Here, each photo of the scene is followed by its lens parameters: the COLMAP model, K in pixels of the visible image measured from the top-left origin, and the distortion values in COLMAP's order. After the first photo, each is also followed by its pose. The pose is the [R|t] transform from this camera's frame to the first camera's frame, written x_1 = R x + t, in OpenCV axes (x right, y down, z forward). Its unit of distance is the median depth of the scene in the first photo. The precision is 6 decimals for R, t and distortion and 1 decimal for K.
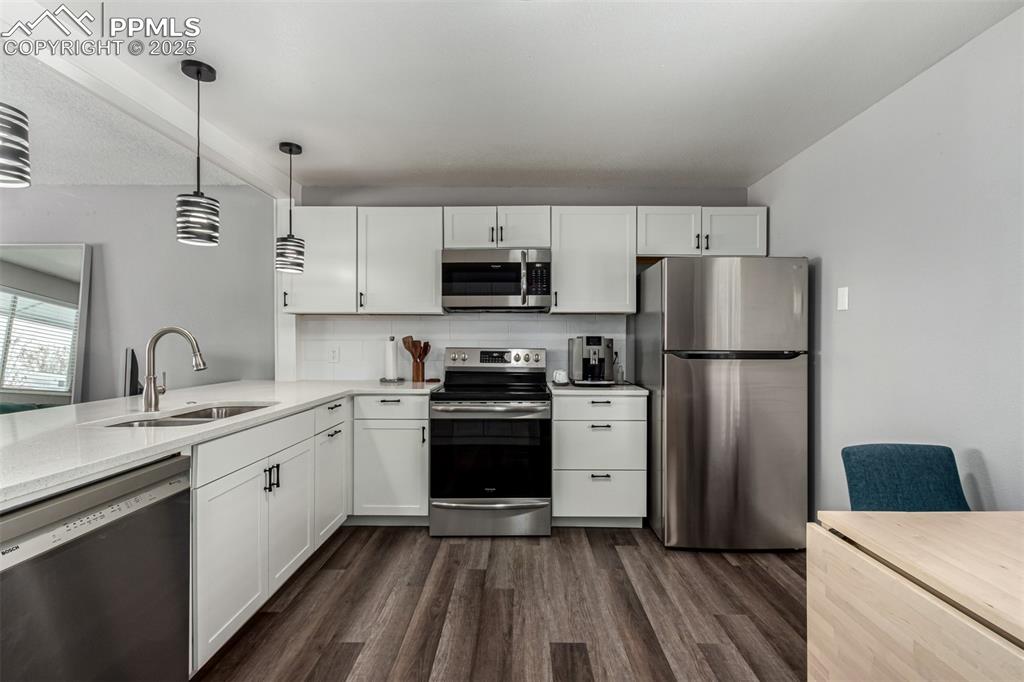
lens RADIAL K [[473.6, 0, 513.2], [0, 473.6, 336.6], [0, 0, 1]] dist [-0.001895, -0.001279]
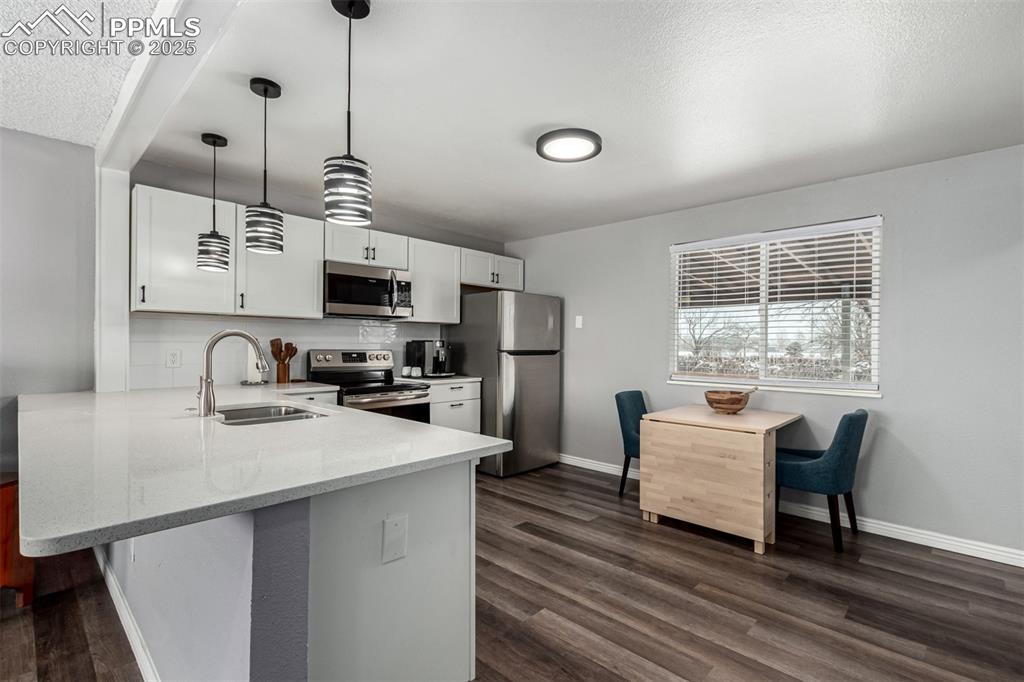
lens RADIAL K [[473.6, 0, 515.6], [0, 473.6, 342.5], [0, 0, 1]] dist [-0.001895, -0.001279]
pose [[0.687910, 0.004816, 0.725780, -0.650301], [-0.013851, 0.999883, 0.006494, -0.006563], [-0.725664, -0.014520, 0.687896, -0.081803]]
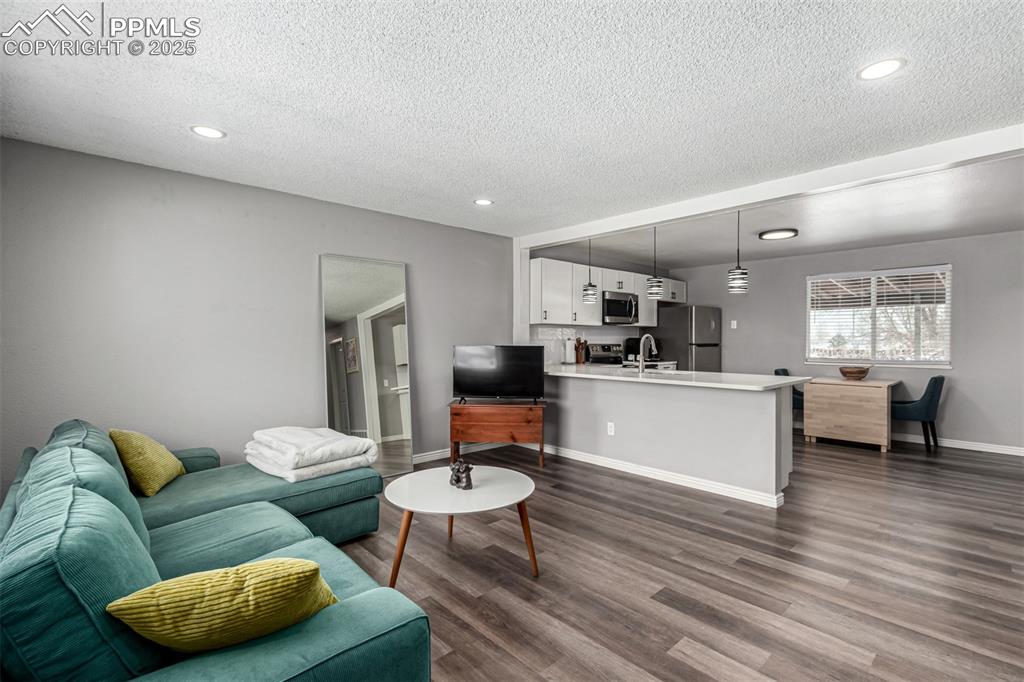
lens RADIAL K [[473.6, 0, 511.8], [0, 473.6, 340.0], [0, 0, 1]] dist [-0.001895, -0.001279]
pose [[0.733068, -0.005331, 0.680135, -1.705367], [-0.004680, 0.999906, 0.012881, -0.014869], [-0.680140, -0.012625, 0.732974, -0.125285]]
